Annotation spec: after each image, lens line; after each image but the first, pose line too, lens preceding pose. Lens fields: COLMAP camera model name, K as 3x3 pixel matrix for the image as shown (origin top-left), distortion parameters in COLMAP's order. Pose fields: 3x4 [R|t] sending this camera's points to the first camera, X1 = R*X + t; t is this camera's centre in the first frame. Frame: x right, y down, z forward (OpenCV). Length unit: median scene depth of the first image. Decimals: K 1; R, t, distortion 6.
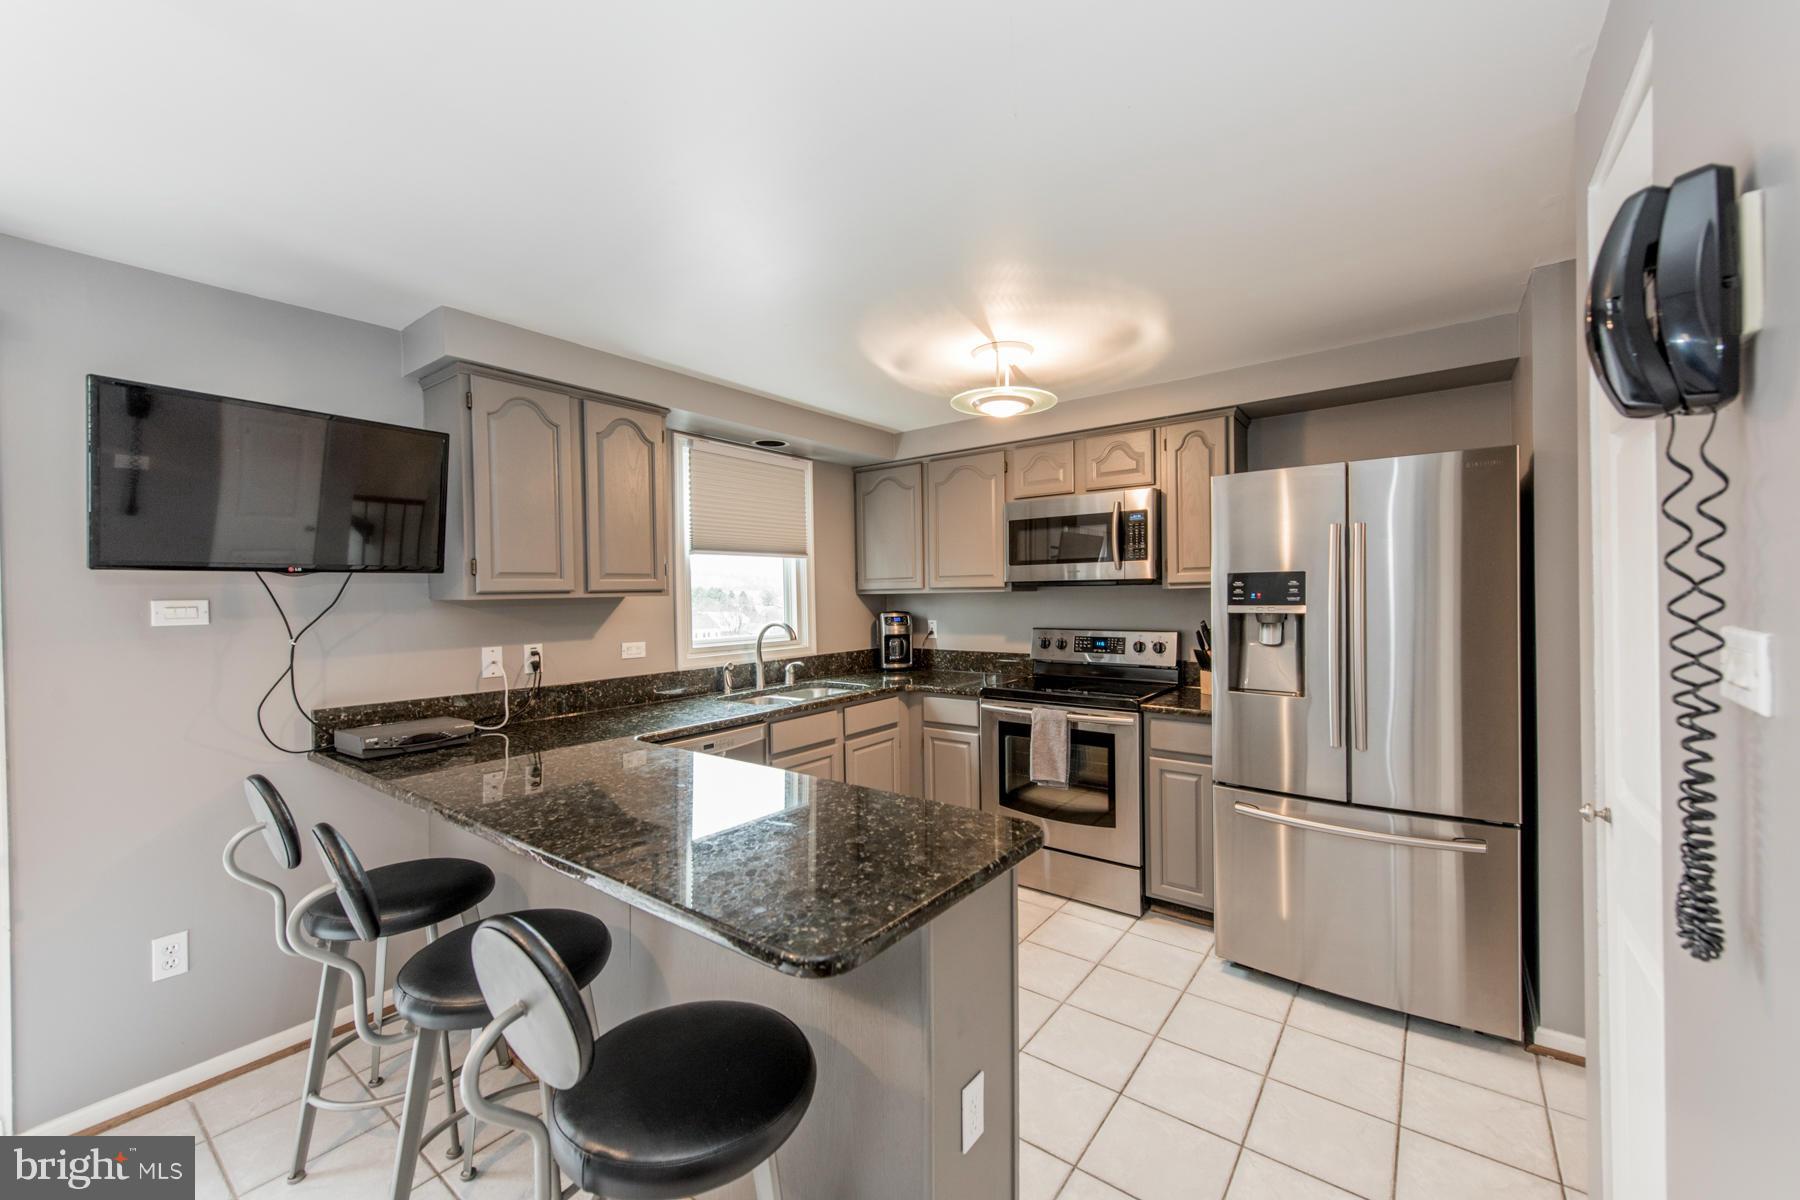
lens RADIAL K [[714.9, 0, 901.8], [0, 714.9, 600.1], [0, 0, 1]] dist [0.006391, -0.000278]
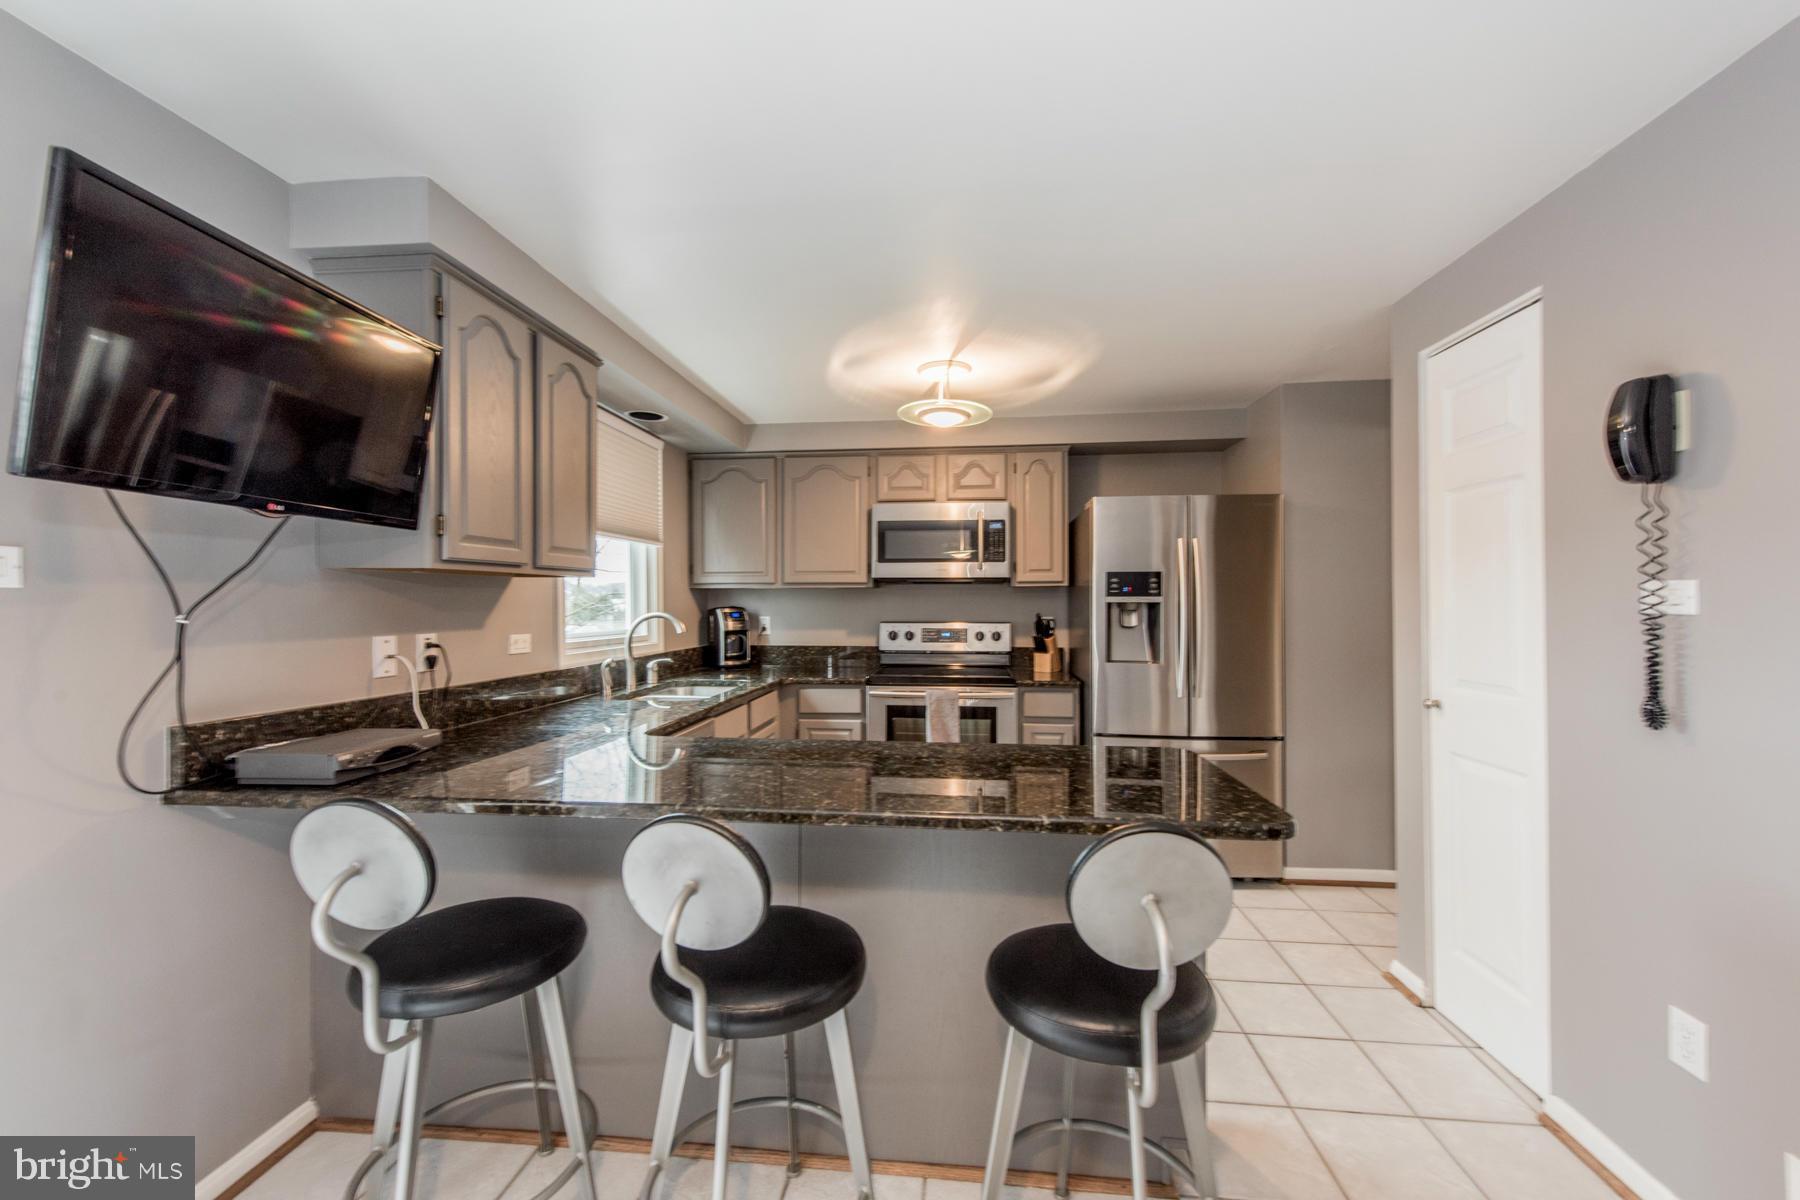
lens RADIAL K [[714.9, 0, 901.8], [0, 714.9, 600.1], [0, 0, 1]] dist [0.006391, -0.000278]
pose [[0.850310, 0.016331, 0.526028, -0.438769], [-0.005780, 0.999748, -0.021695, 0.035665], [-0.526250, 0.015407, 0.850190, 0.073067]]
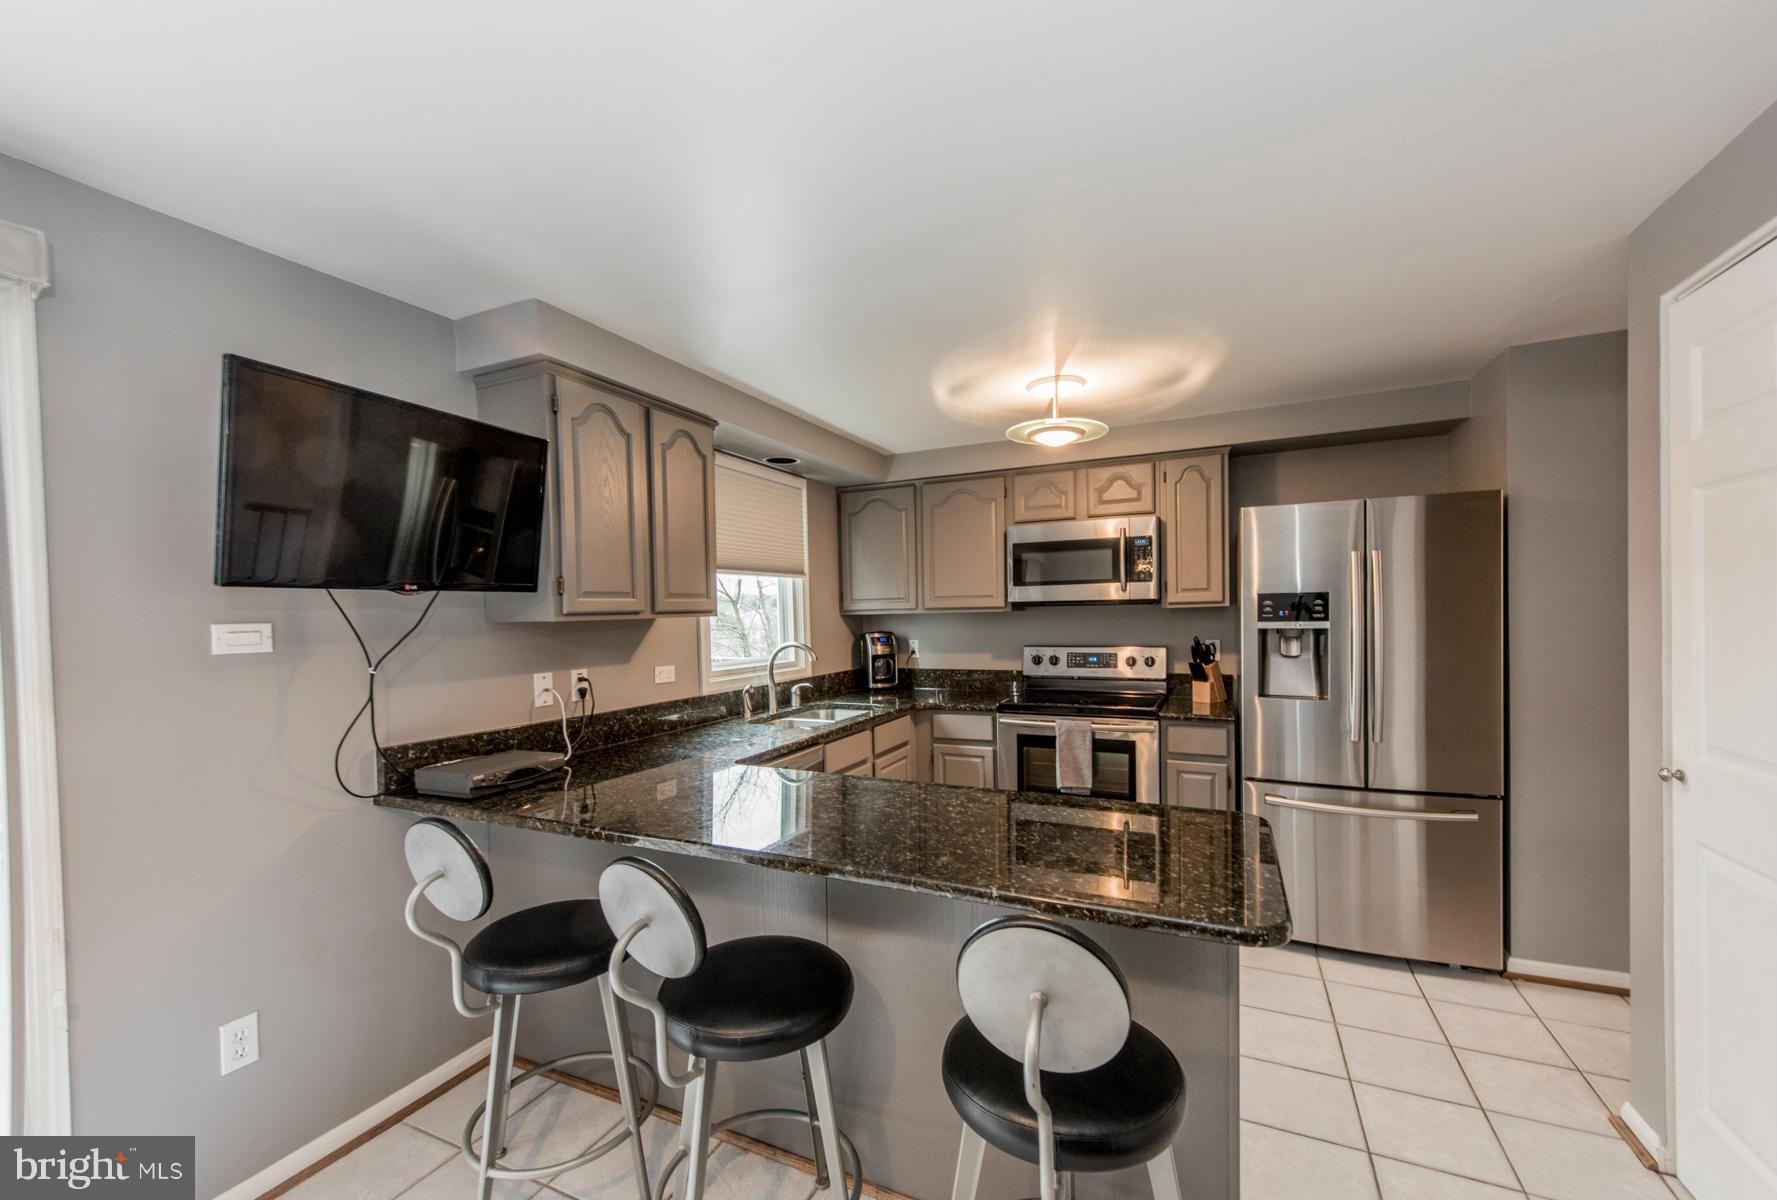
lens RADIAL K [[719.7, 0, 888.8], [0, 719.7, 628.5], [0, 0, 1]] dist [0.012809, -0.004976]
pose [[0.976816, -0.008950, 0.213894, -0.291047], [0.007211, 0.999934, 0.008909, 0.003019], [-0.213959, -0.007160, 0.976816, 0.005457]]
